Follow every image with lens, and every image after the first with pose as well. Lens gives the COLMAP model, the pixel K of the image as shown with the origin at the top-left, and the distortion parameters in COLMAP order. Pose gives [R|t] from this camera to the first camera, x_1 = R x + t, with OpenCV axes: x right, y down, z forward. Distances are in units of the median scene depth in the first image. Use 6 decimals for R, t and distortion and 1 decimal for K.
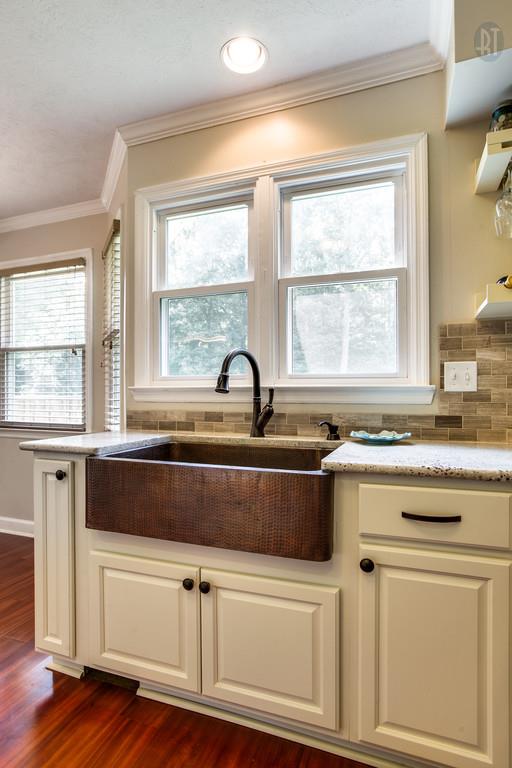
lens RADIAL K [[420.7, 0, 253.3], [0, 420.7, 394.0], [0, 0, 1]] dist [-0.012619, 0.001756]
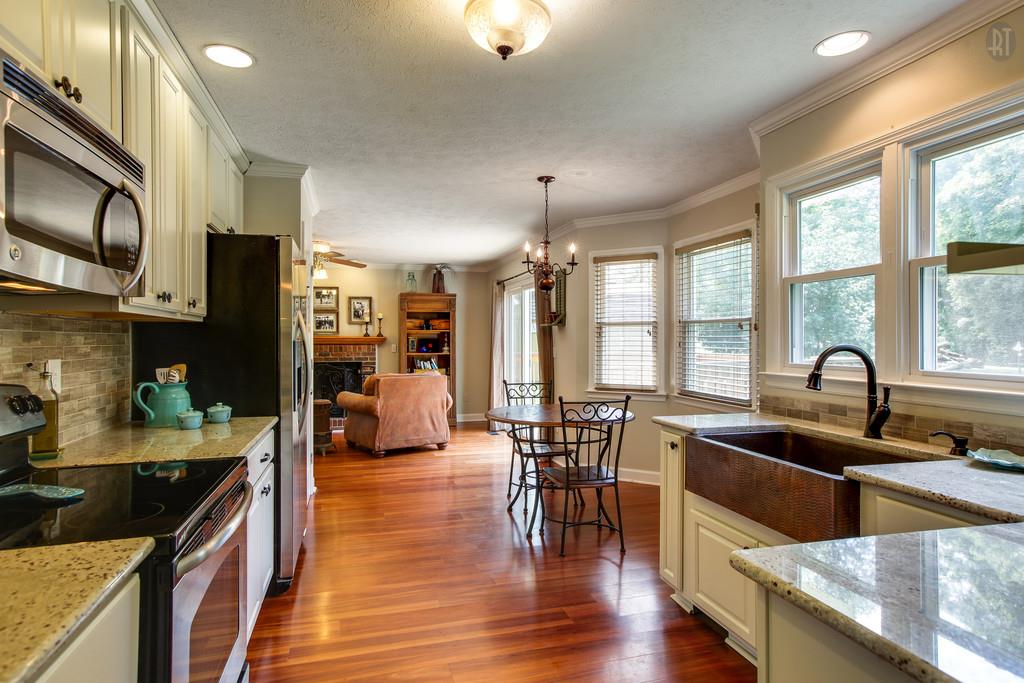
lens RADIAL K [[550.1, 0, 509.0], [0, 550.1, 337.5], [0, 0, 1]] dist [-0.018637, 0.010330]
pose [[0.589046, -0.000789, -0.808099, 0.480207], [-0.007871, 0.999946, -0.006713, -0.097480], [0.808061, 0.010315, 0.589009, -0.324523]]
